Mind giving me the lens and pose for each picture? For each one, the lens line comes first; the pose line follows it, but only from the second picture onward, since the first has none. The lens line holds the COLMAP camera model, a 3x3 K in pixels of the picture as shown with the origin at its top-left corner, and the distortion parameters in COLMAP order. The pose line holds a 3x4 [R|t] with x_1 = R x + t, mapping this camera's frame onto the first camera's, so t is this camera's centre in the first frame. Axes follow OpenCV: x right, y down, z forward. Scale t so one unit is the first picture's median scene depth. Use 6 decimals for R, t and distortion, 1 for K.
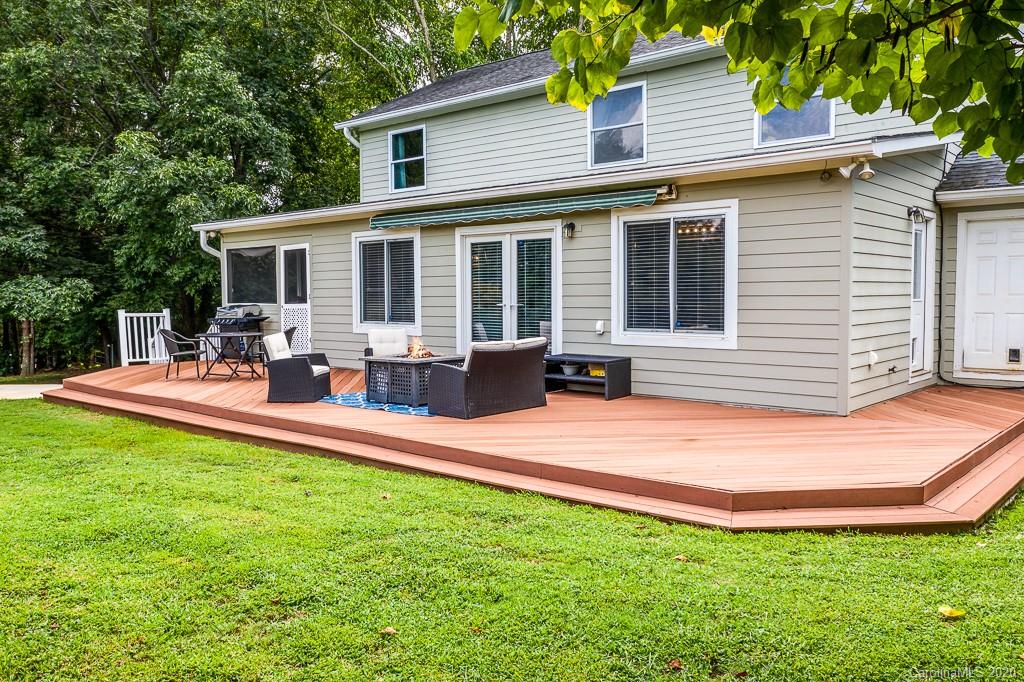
lens RADIAL K [[823.6, 0, 511.8], [0, 823.6, 340.5], [0, 0, 1]] dist [0.025209, -0.001596]
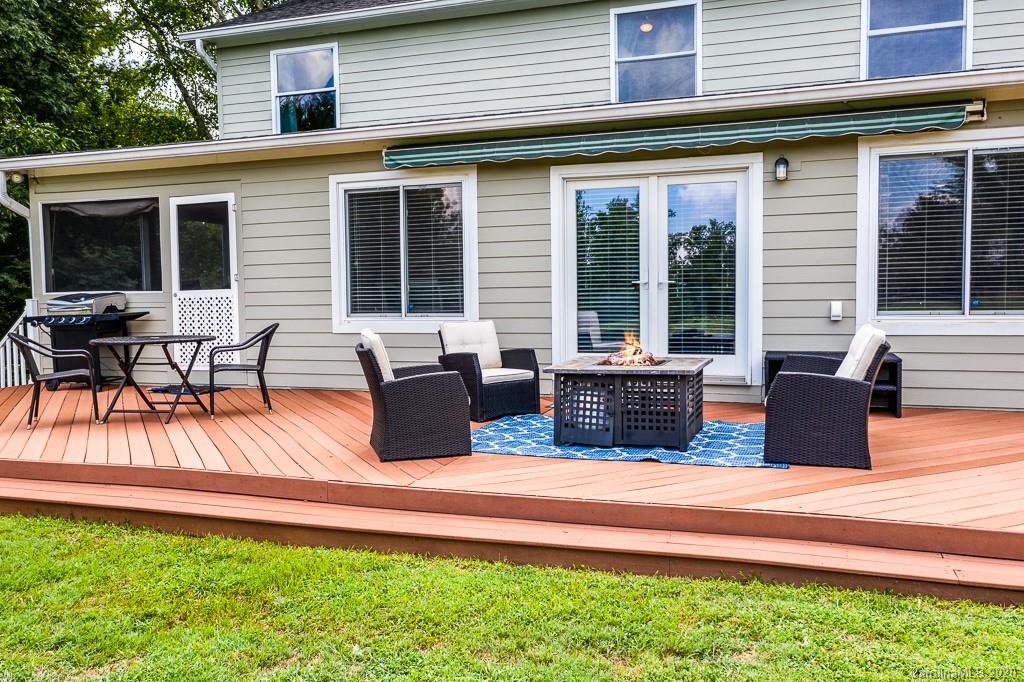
lens RADIAL K [[823.6, 0, 513.0], [0, 823.6, 343.7], [0, 0, 1]] dist [0.025209, -0.001596]
pose [[0.924605, -0.029043, 0.379818, -0.309926], [0.029103, 0.999561, 0.005586, -0.000151], [-0.379814, 0.005889, 0.925044, 0.356443]]
